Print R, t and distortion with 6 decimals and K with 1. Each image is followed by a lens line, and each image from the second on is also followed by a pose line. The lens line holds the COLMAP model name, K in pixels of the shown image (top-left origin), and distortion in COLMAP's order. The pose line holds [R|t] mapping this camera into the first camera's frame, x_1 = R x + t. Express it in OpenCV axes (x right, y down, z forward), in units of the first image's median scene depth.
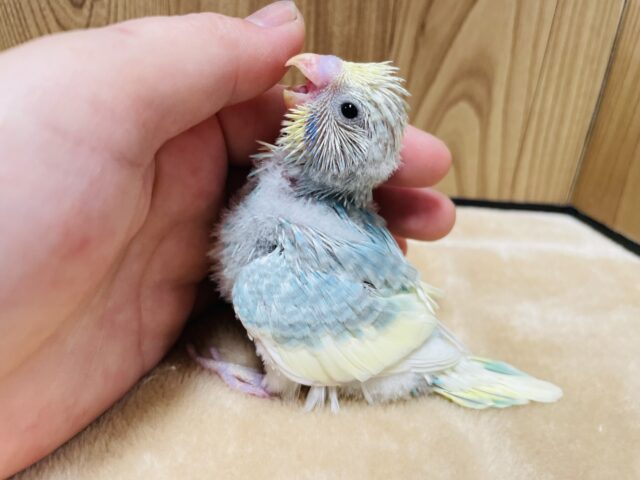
lens RADIAL K [[480.6, 0, 320.0], [0, 480.6, 240.0], [0, 0, 1]] dist [0.012076, -0.045105]
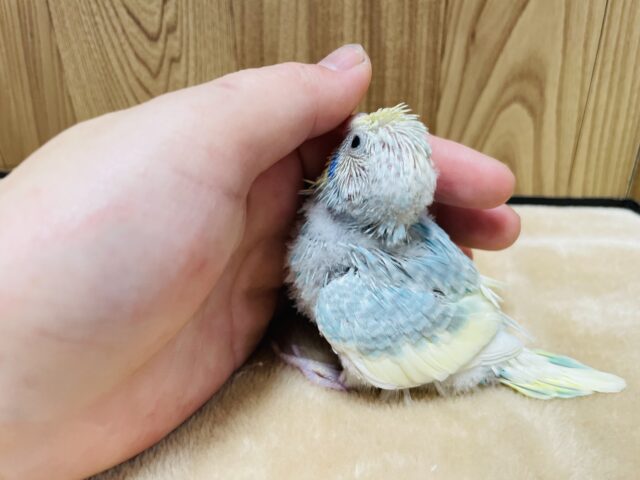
lens RADIAL K [[483.1, 0, 318.1], [0, 483.1, 232.7], [0, 0, 1]] dist [0.003706, -0.034433]
pose [[0.993516, -0.038400, -0.107014, -0.036641], [0.037783, 0.999256, -0.007793, -0.028233], [0.107234, 0.003699, 0.994227, -0.114622]]
